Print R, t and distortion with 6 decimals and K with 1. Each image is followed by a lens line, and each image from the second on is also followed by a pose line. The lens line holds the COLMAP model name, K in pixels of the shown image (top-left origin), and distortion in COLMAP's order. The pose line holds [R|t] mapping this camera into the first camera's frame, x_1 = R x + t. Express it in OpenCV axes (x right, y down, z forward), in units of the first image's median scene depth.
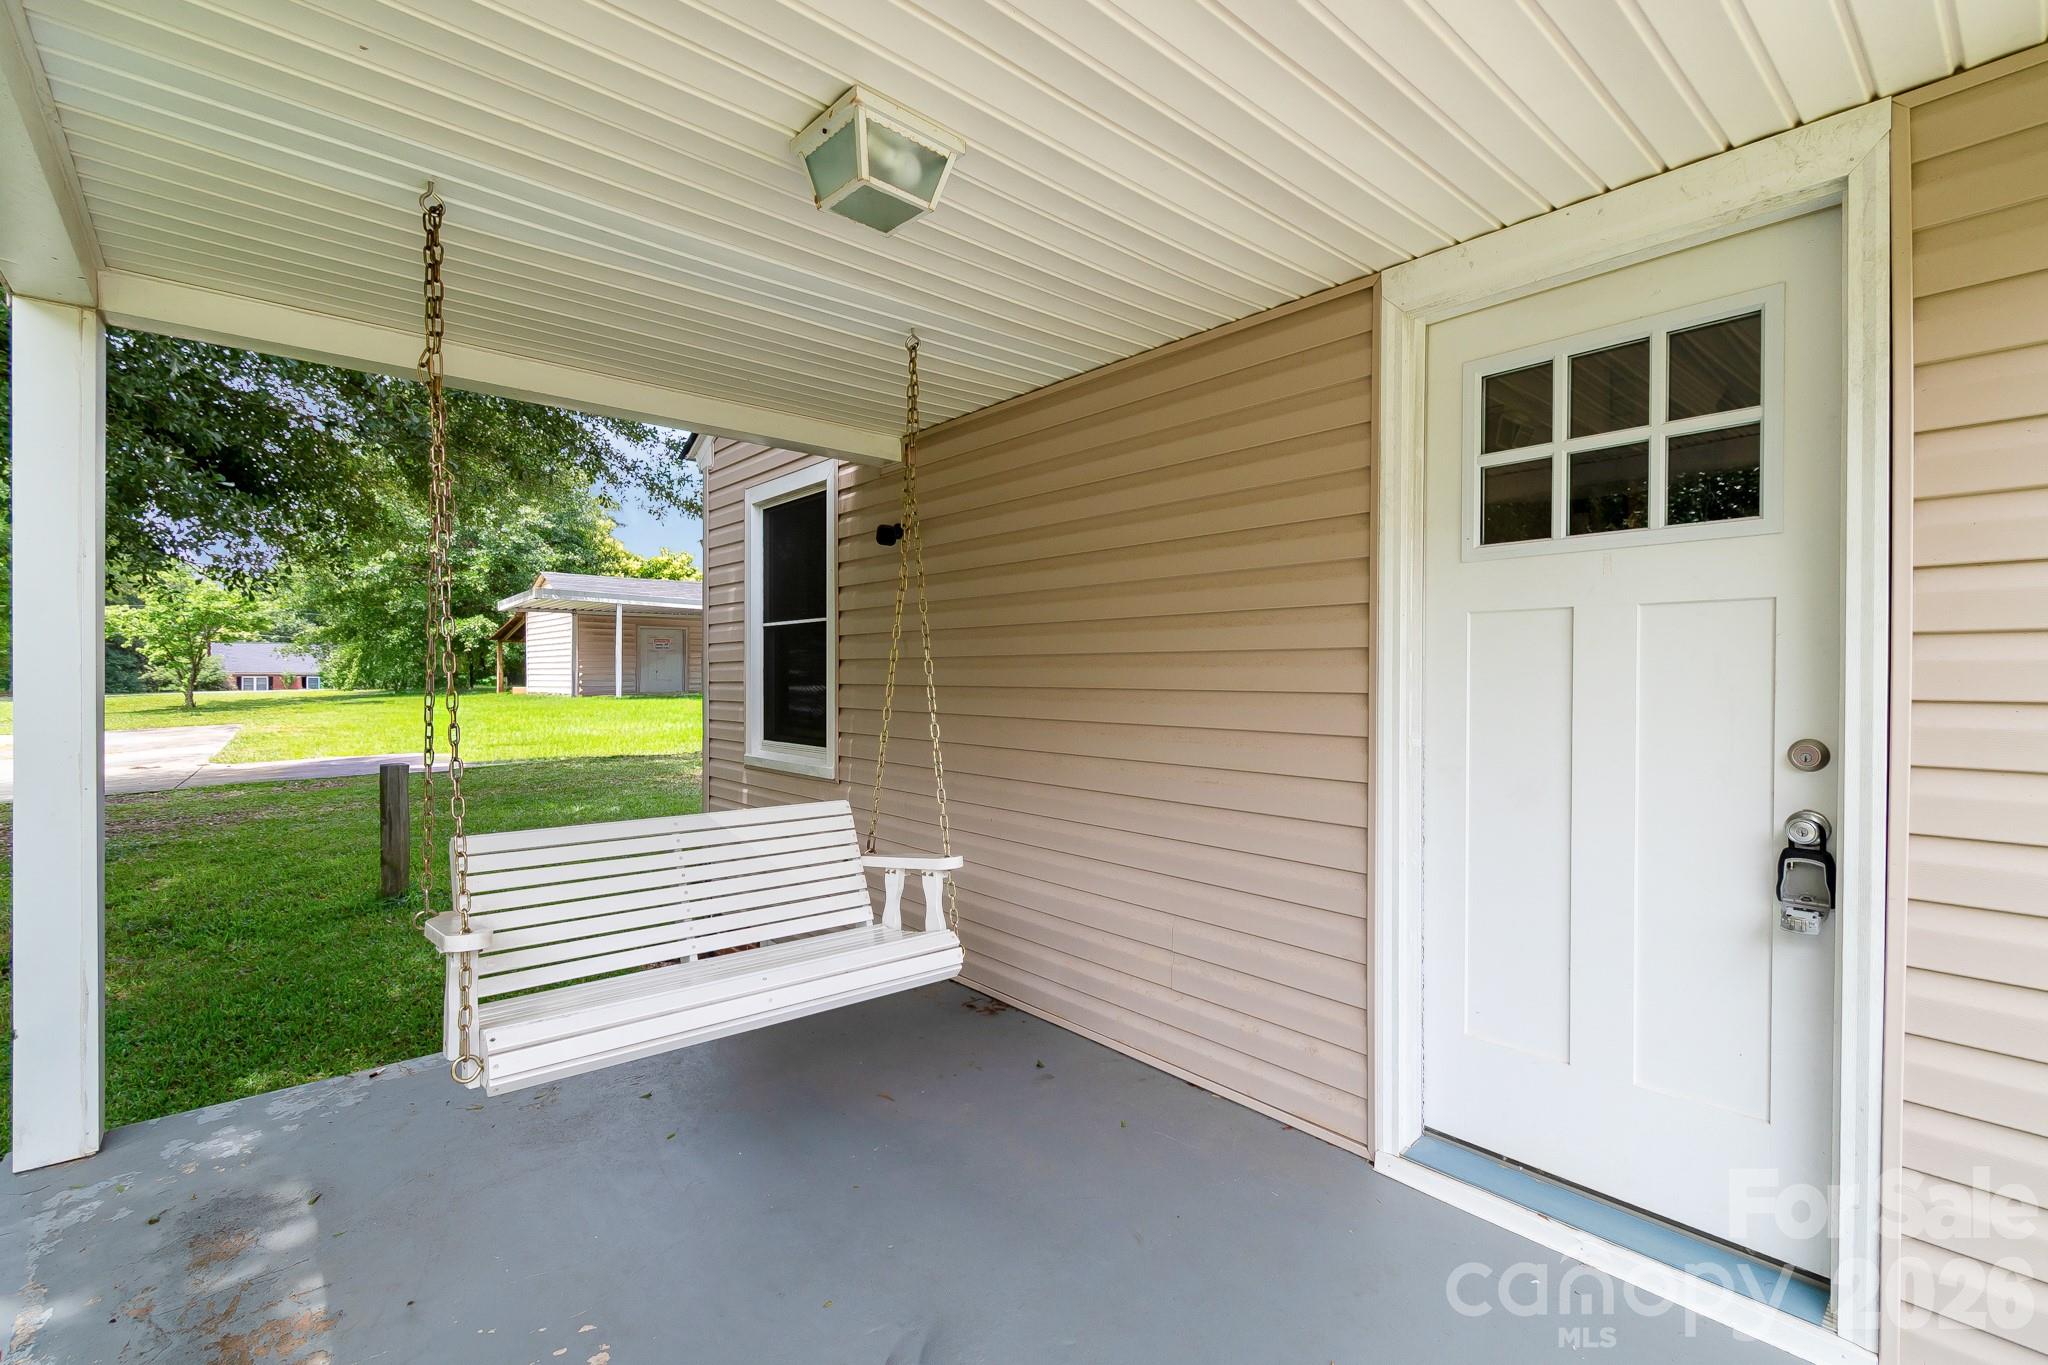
lens RADIAL K [[939.0, 0, 1024.0], [0, 939.0, 682.5], [0, 0, 1]] dist [-0.003463, -0.000914]
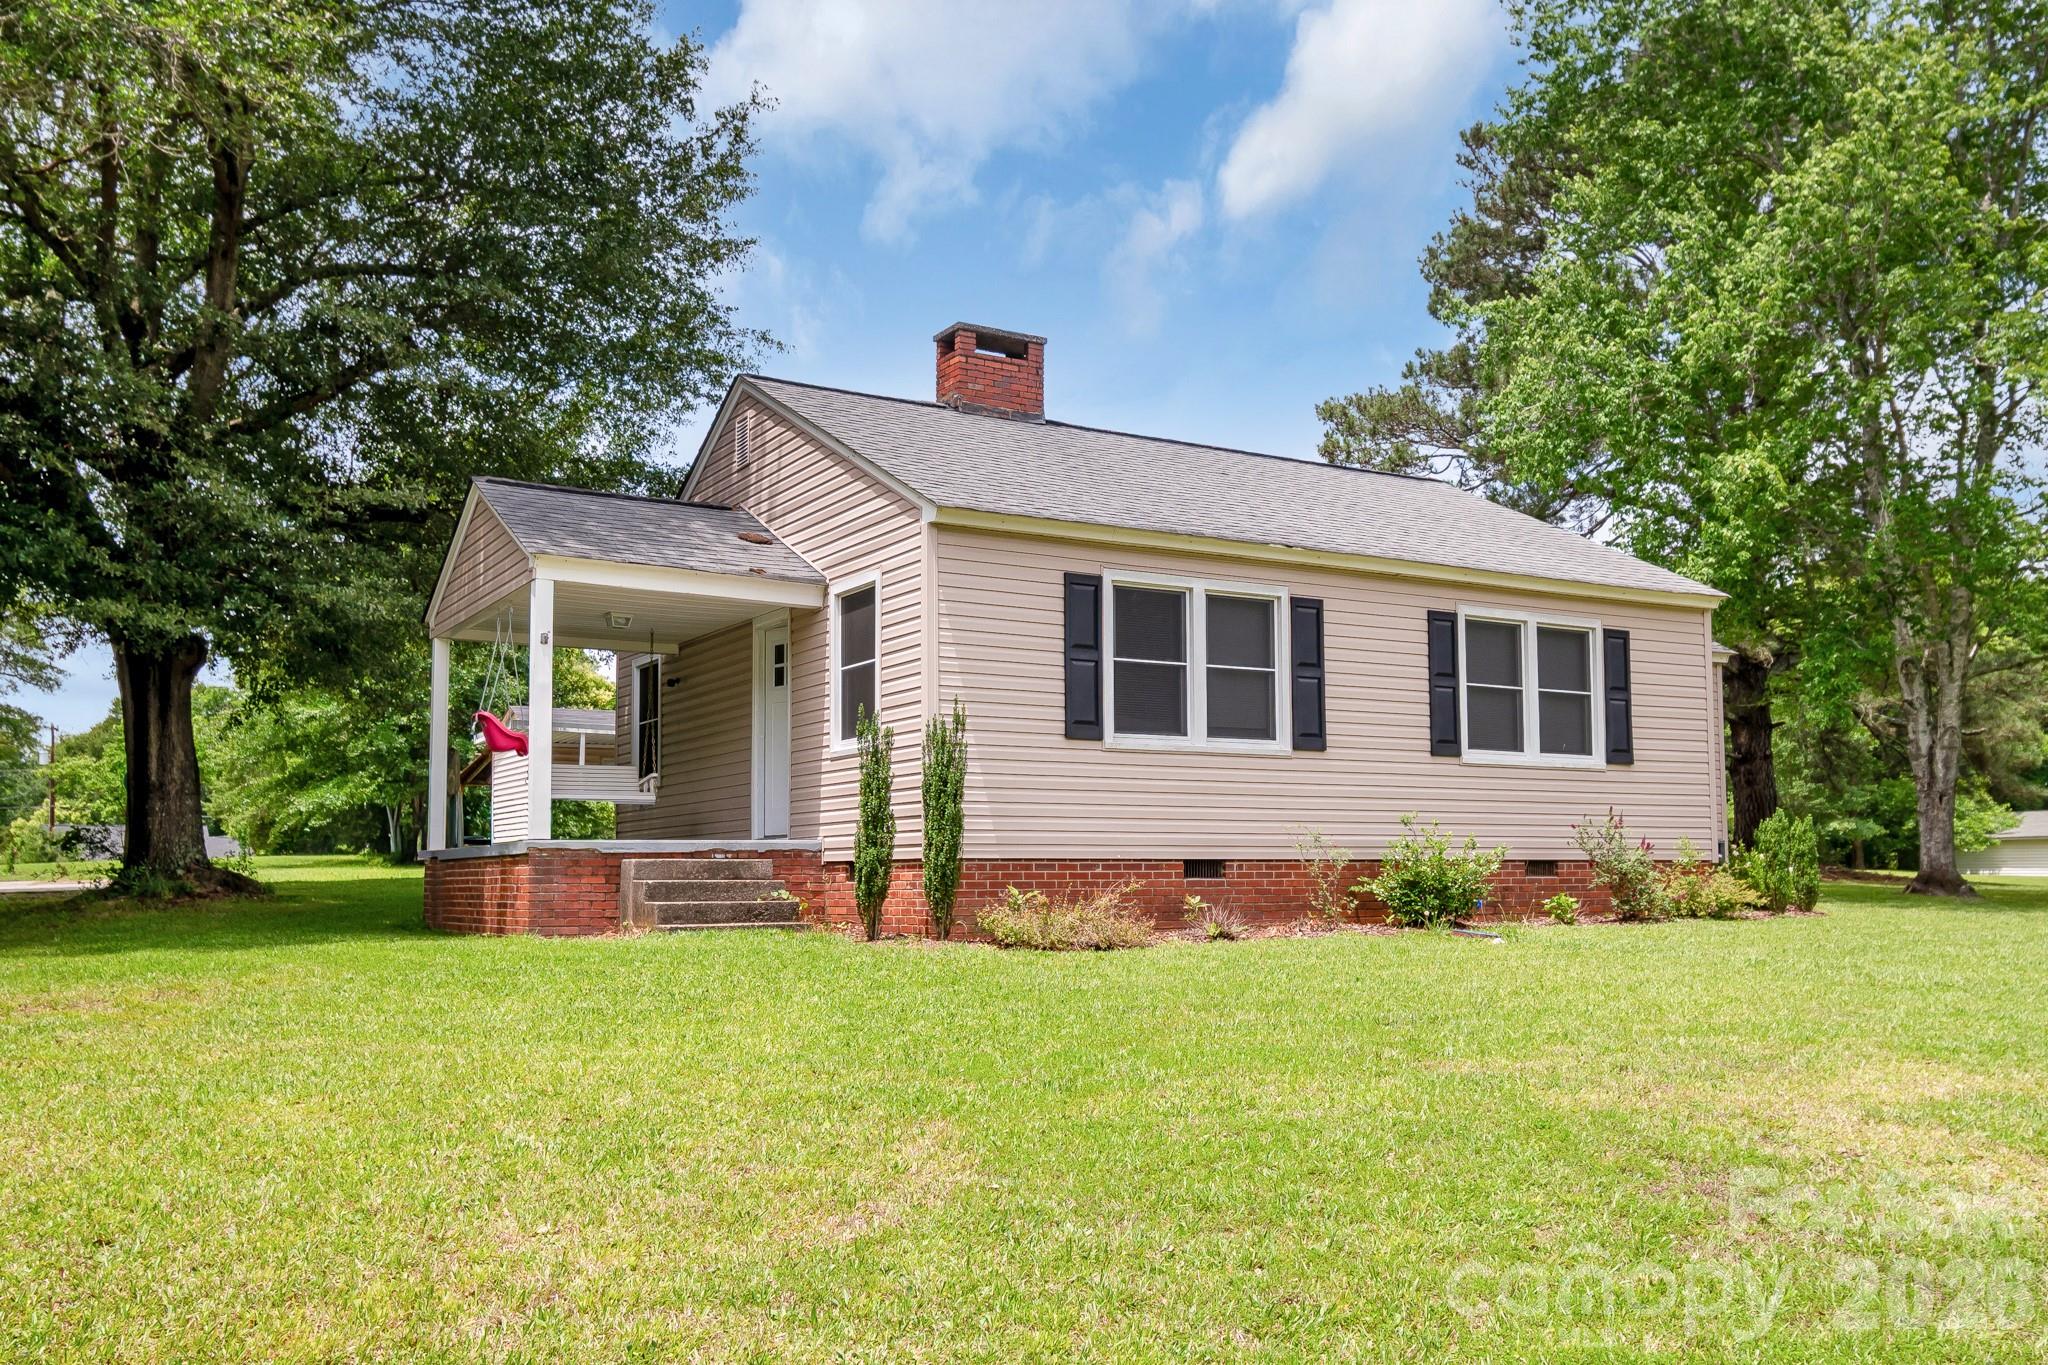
lens RADIAL K [[1761.2, 0, 1028.5], [0, 1761.2, 714.7], [0, 0, 1]] dist [-0.001339, -0.010420]
pose [[0.985022, -0.020789, -0.171173, 2.960133], [0.002062, 0.994055, -0.108861, 0.828086], [0.172418, 0.106877, 0.979209, -6.423155]]
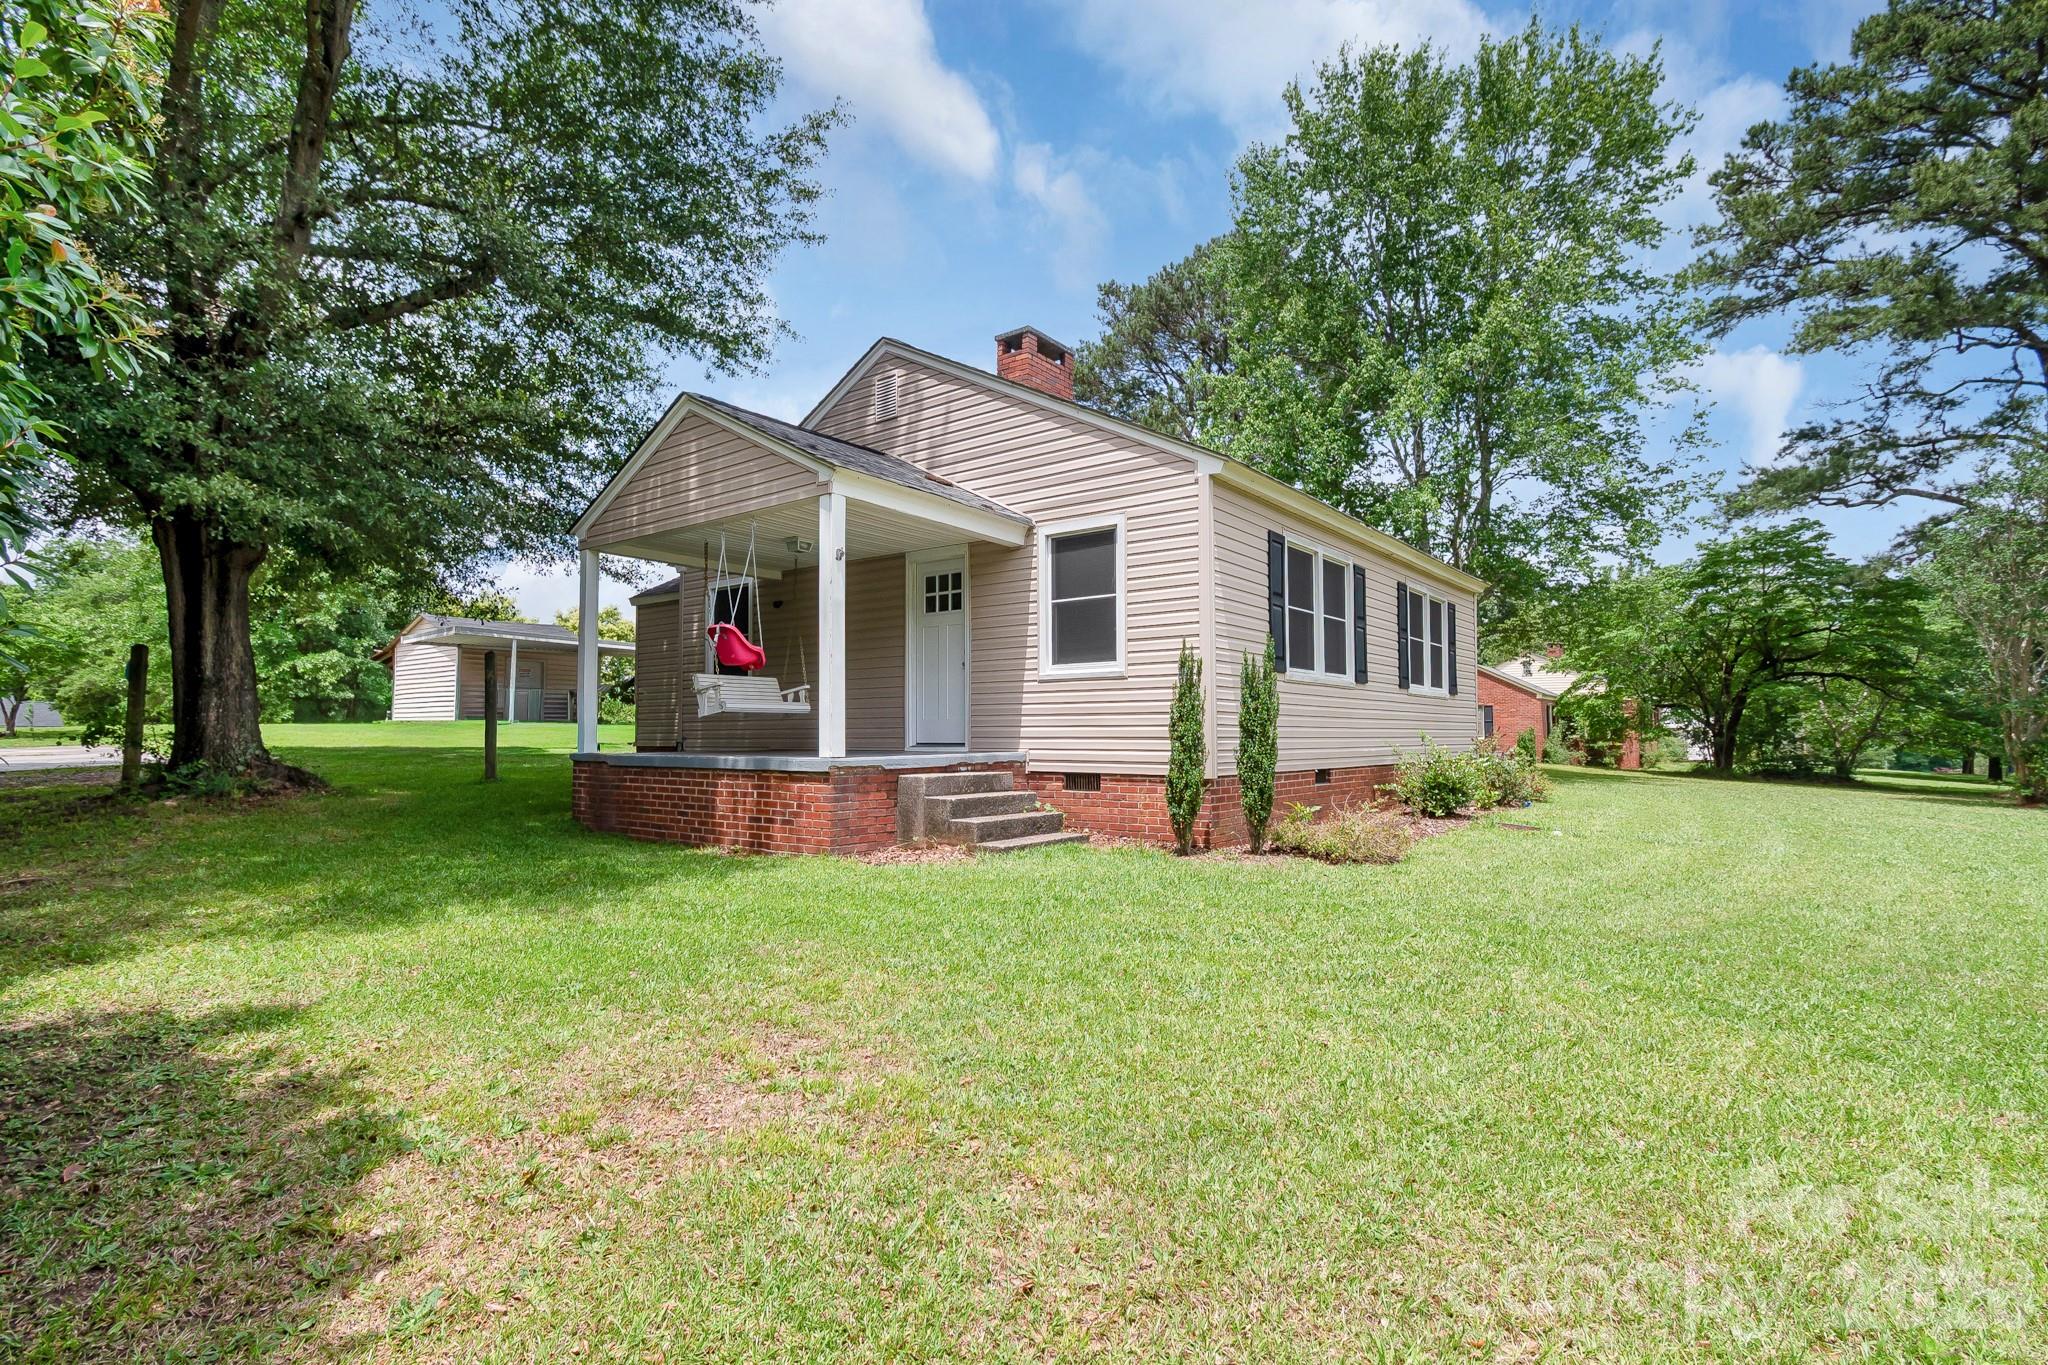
lens RADIAL K [[996.6, 0, 1024.0], [0, 996.6, 682.5], [0, 0, 1]] dist [-0.000657, -0.000126]
pose [[0.979181, 0.012693, 0.202593, -0.032277], [0.000658, 0.997839, -0.065696, 0.537477], [-0.202989, 0.064462, 0.977057, -4.017484]]
